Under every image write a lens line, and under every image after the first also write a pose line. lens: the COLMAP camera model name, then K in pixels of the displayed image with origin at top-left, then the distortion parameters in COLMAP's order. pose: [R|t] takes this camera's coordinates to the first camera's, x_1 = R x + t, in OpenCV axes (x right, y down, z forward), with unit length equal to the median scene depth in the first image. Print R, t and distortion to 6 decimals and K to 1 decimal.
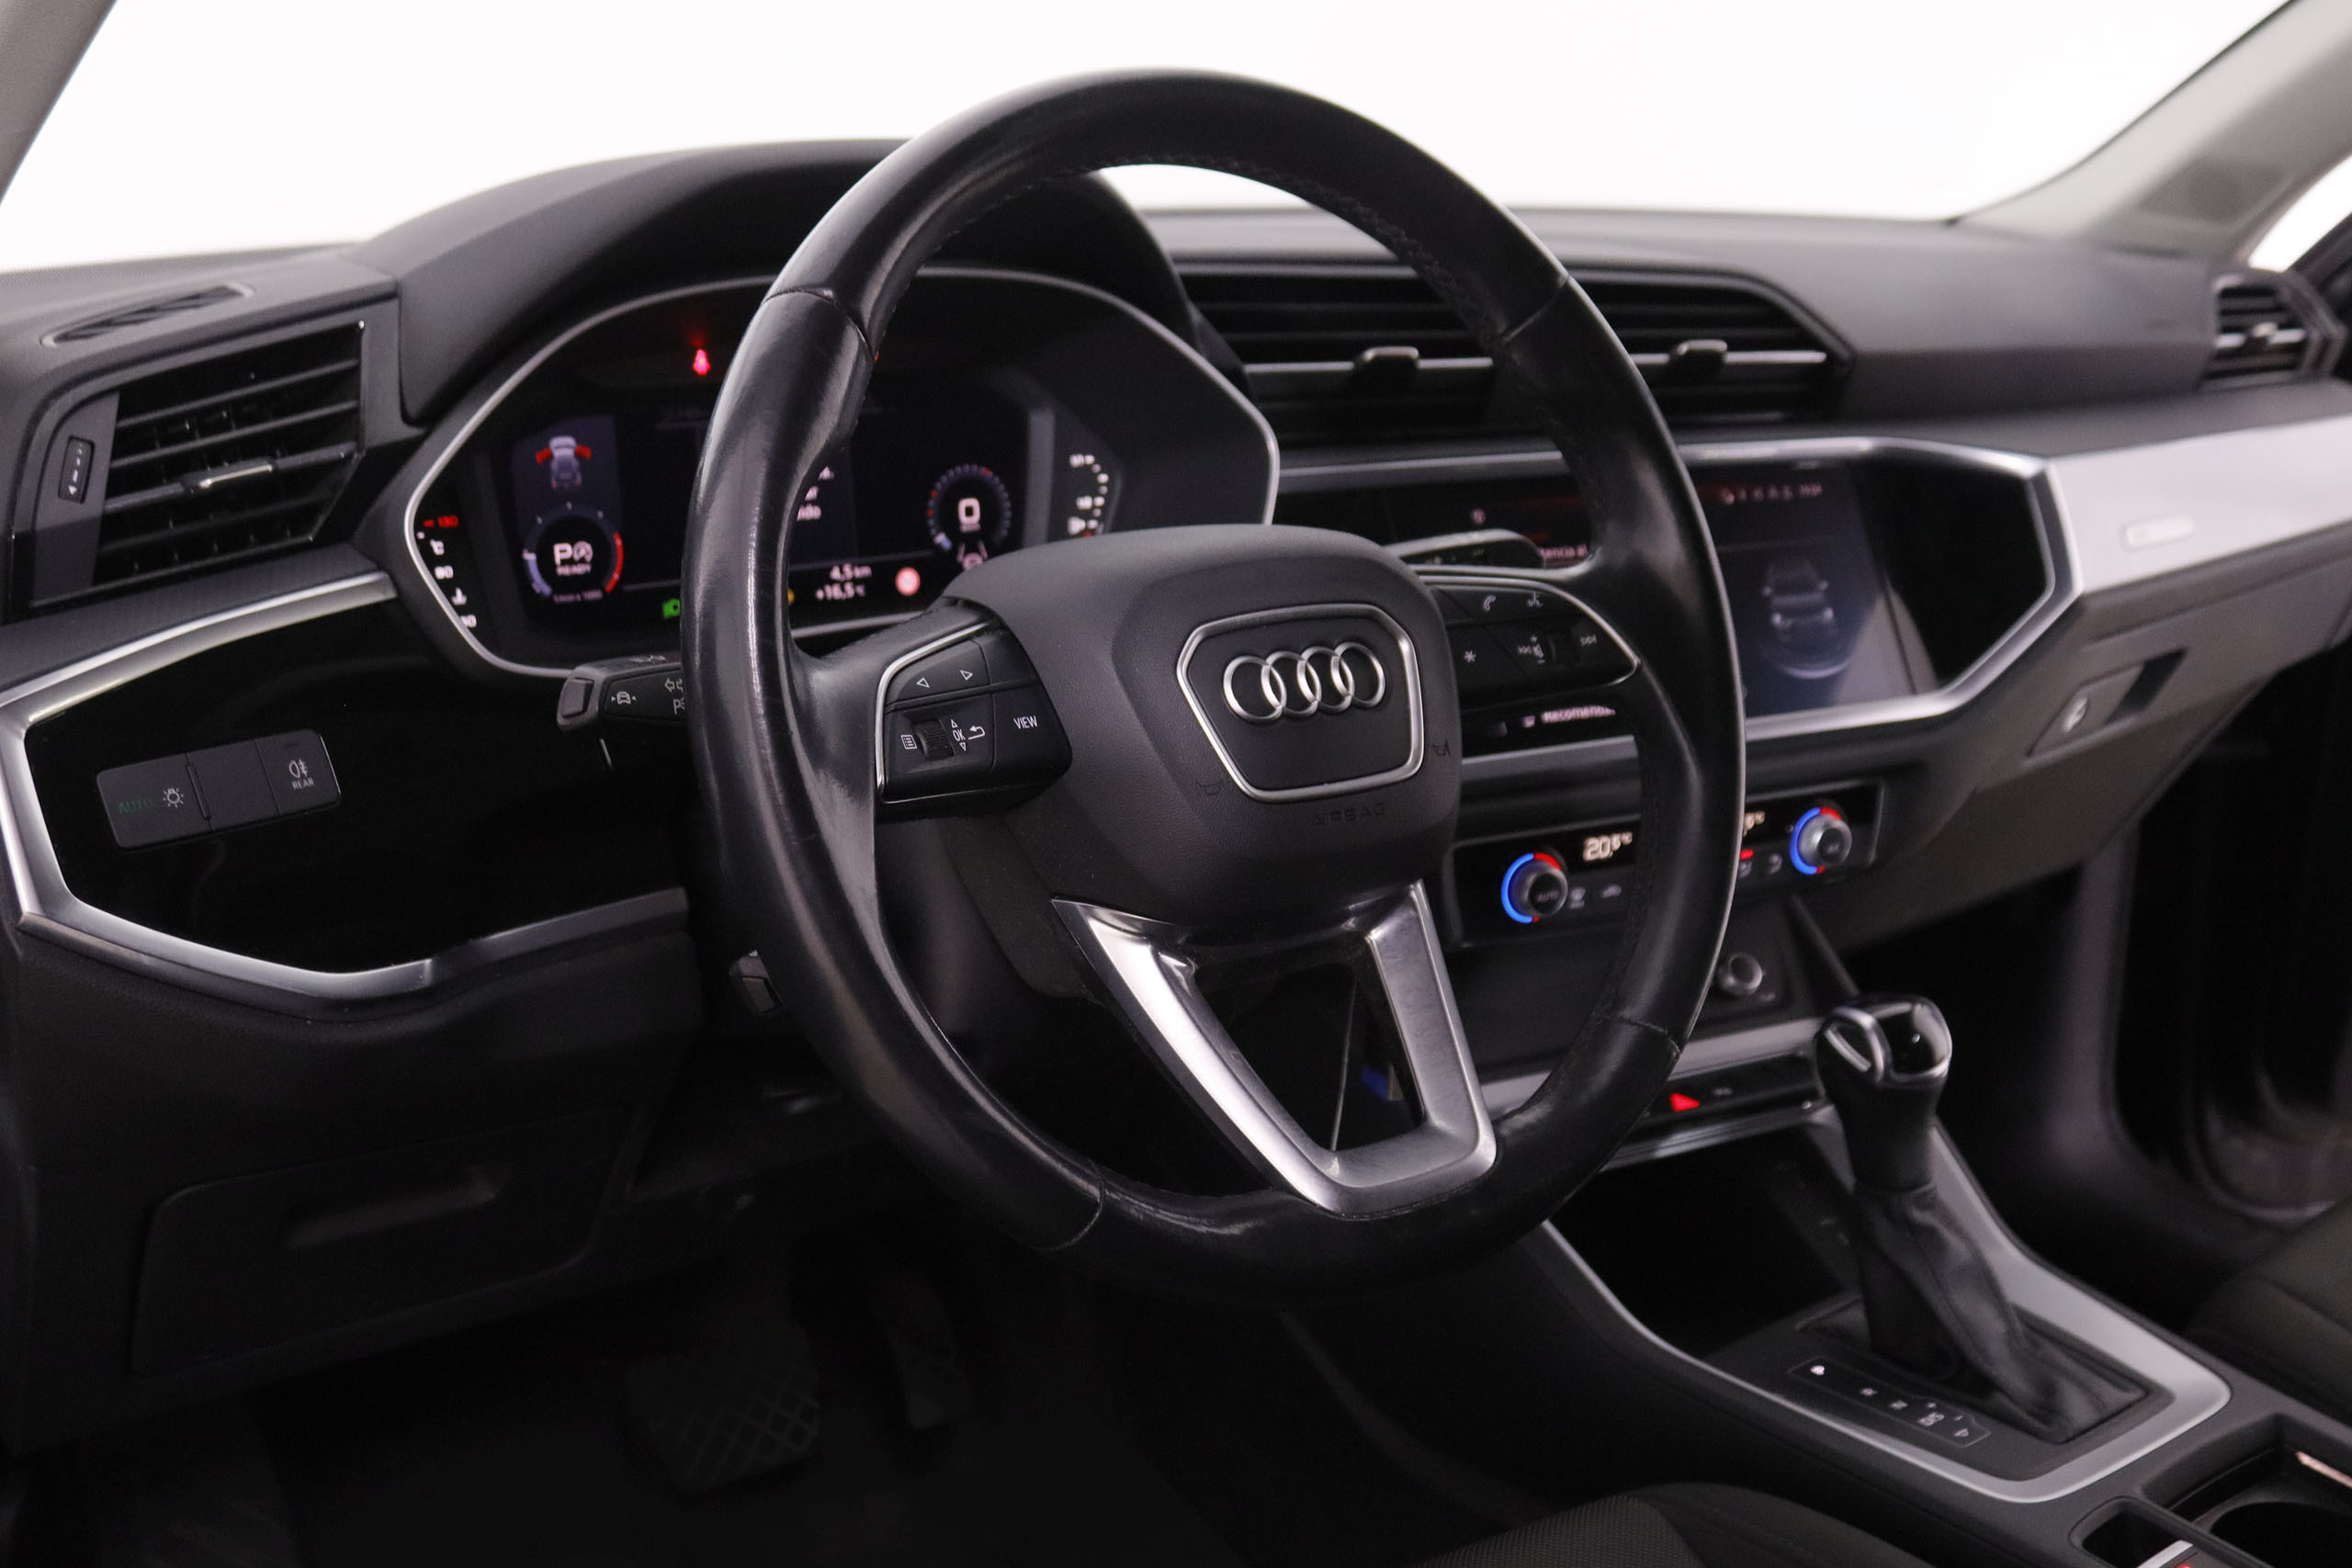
lens RADIAL K [[2561.8, 0, 1185.5], [0, 2561.8, 781.2], [0, 0, 1]] dist [-0.086072, 0.000000]
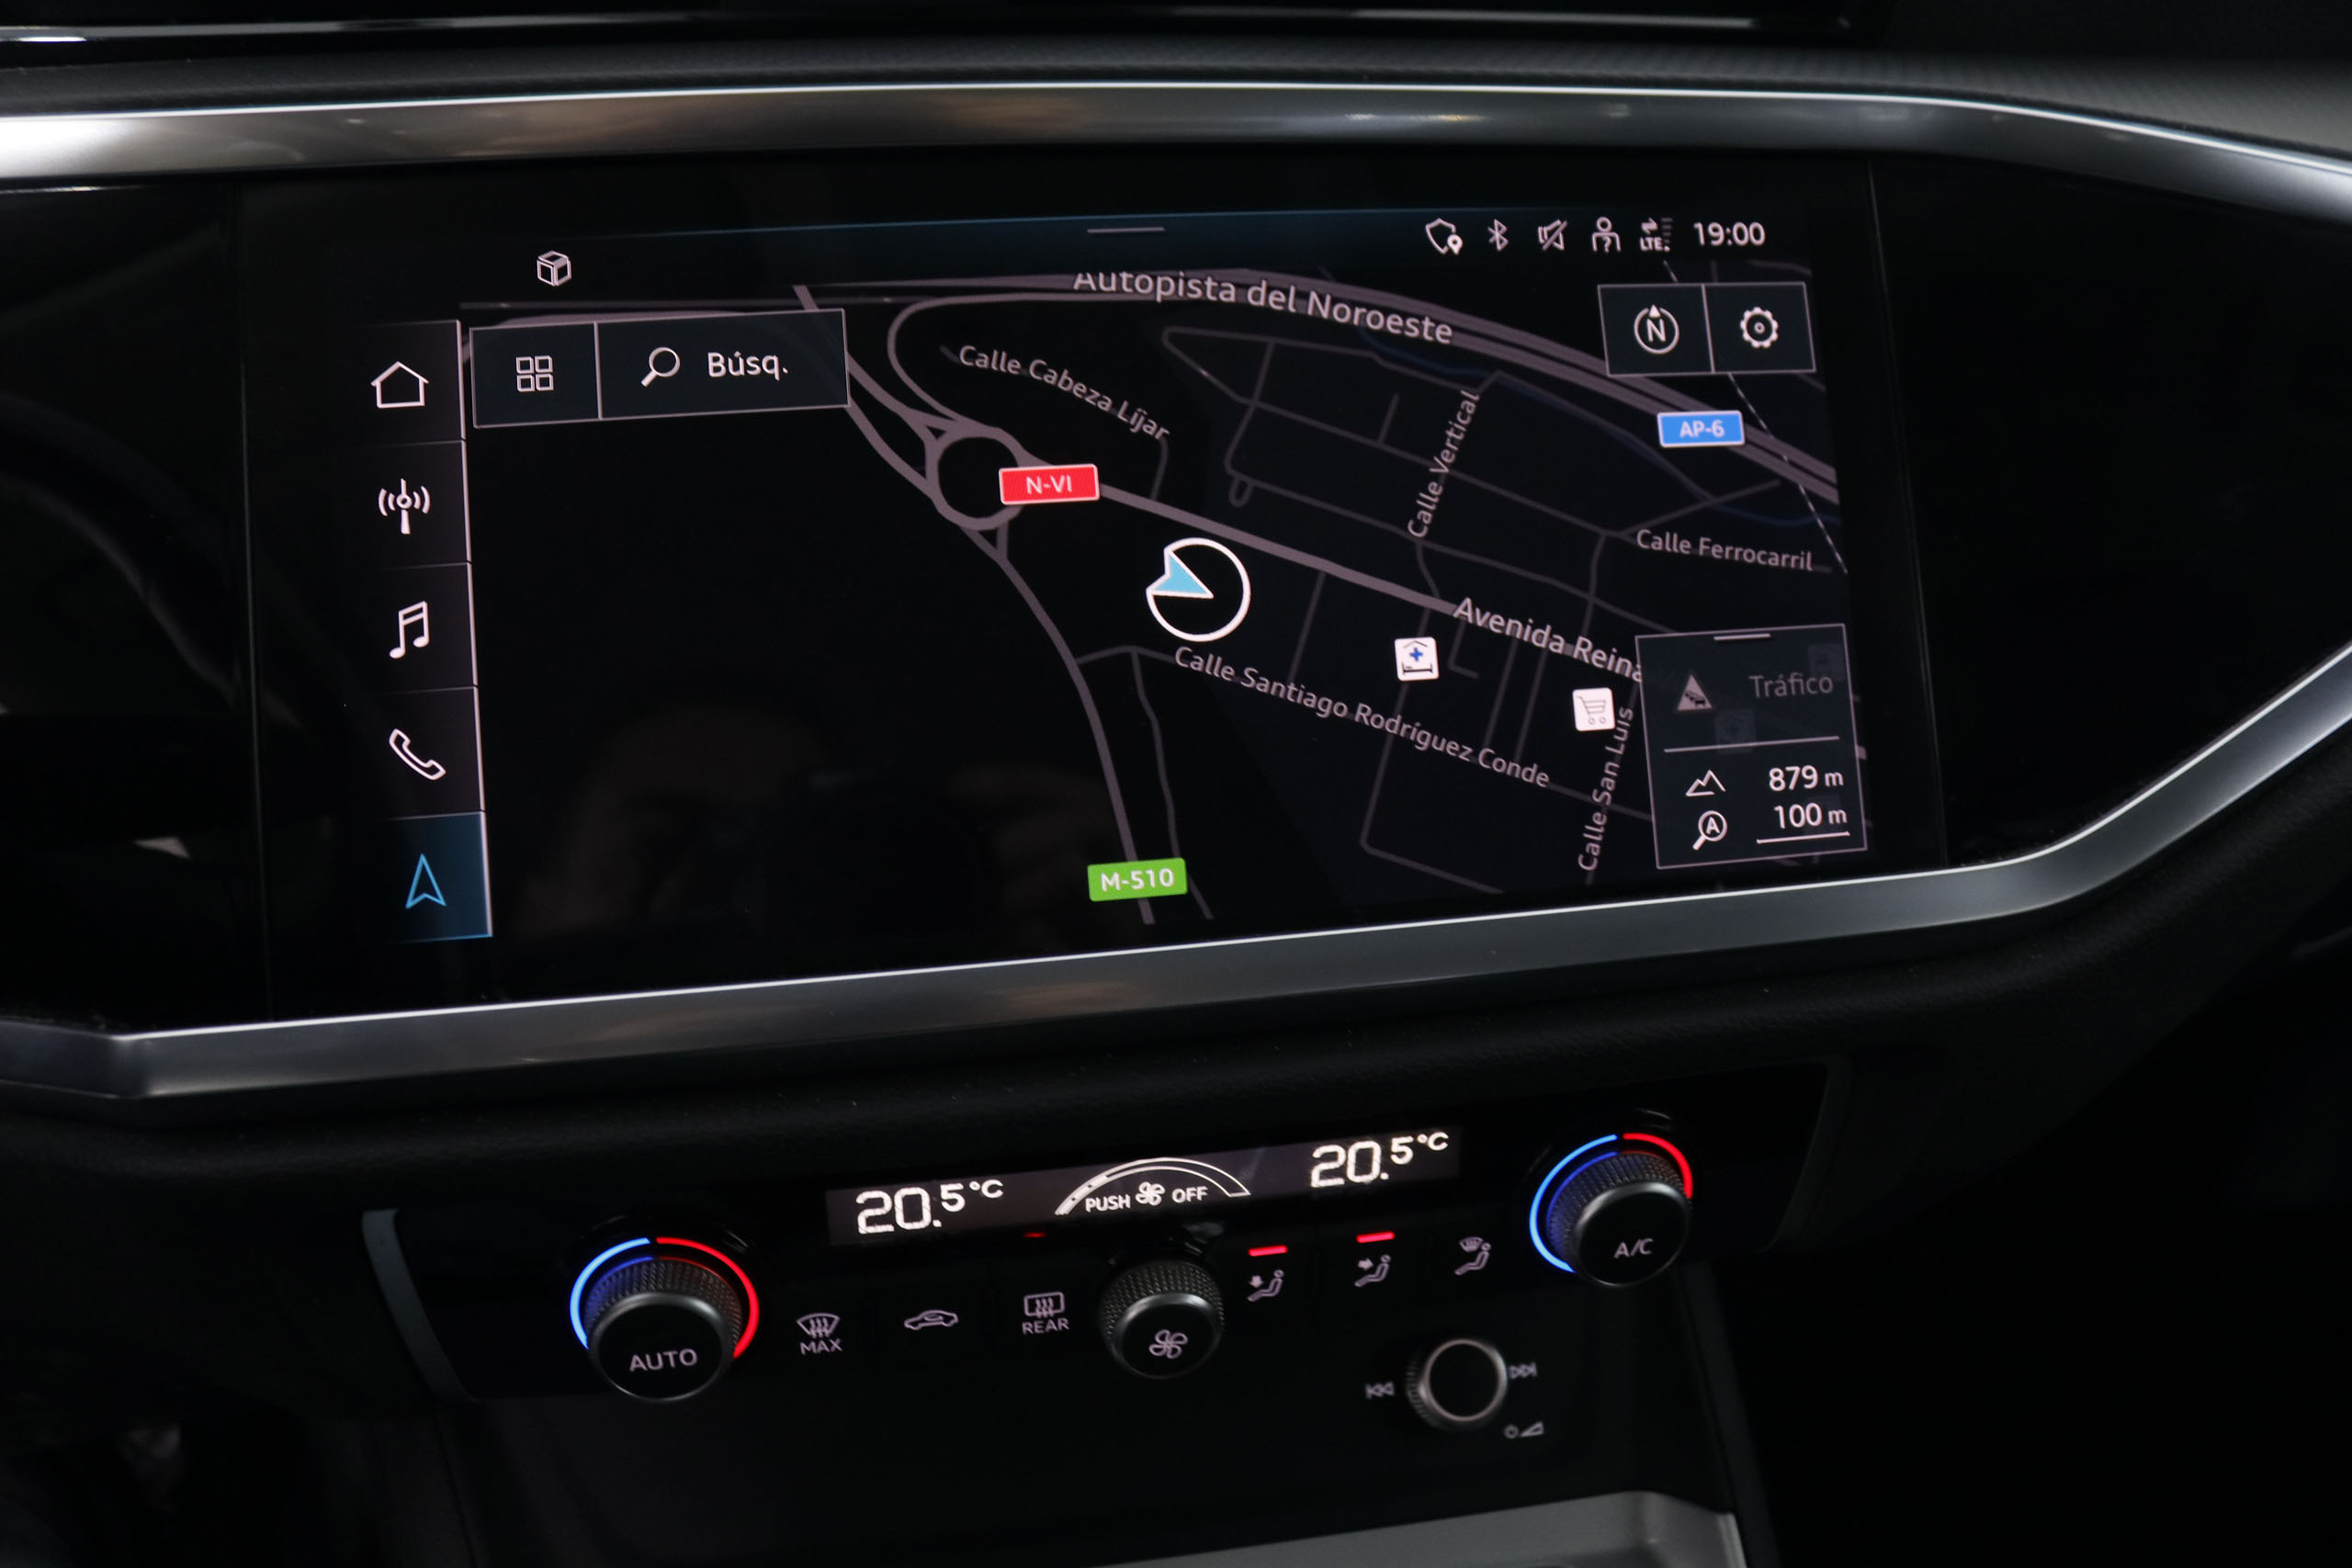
lens RADIAL K [[1957.1, 0, 1157.4], [0, 1957.1, 792.7], [0, 0, 1]] dist [-0.164498, 0.111076]
pose [[0.955830, 0.129472, -0.263868, 0.262445], [-0.077283, 0.976871, 0.199373, -0.090292], [0.283579, -0.170174, 0.943729, 0.758430]]
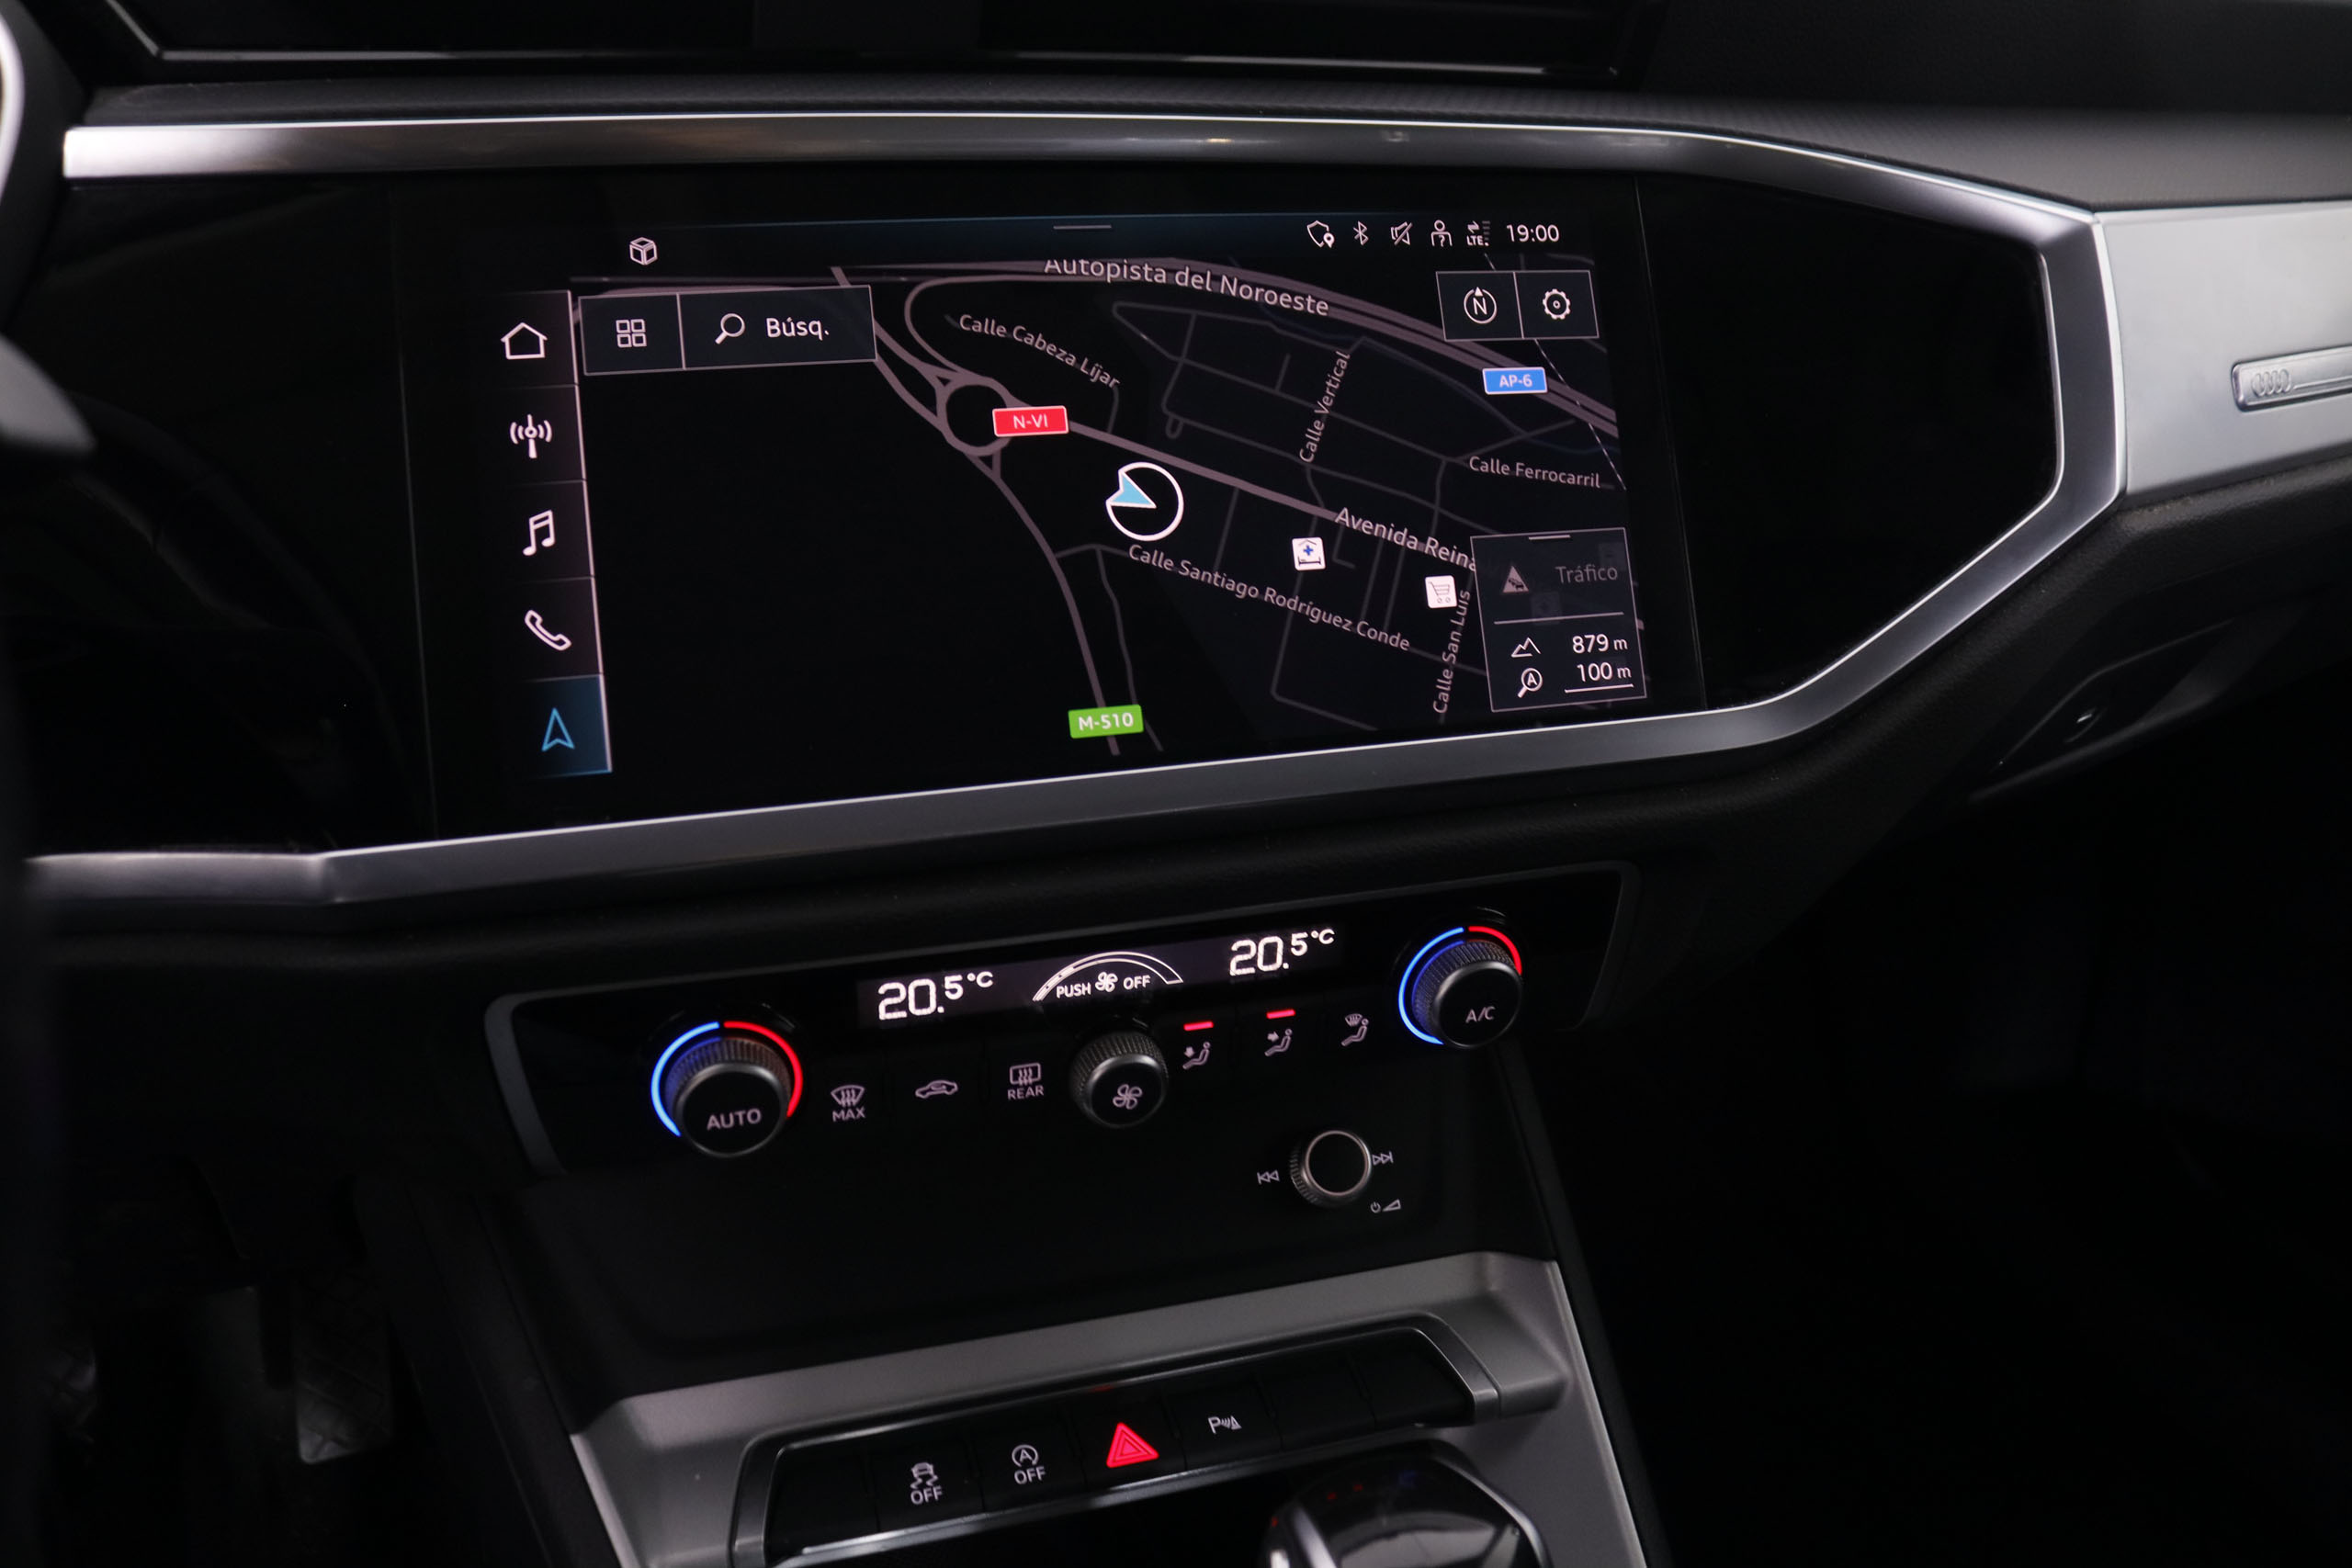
lens RADIAL K [[1957.1, 0, 1183.7], [0, 1957.1, 777.4], [0, 0, 1]] dist [-0.164498, 0.111076]
pose [[0.985008, 0.104333, -0.137380, 0.253992], [-0.078501, 0.980235, 0.181594, -0.080451], [0.153611, -0.168087, 0.973730, 0.672336]]
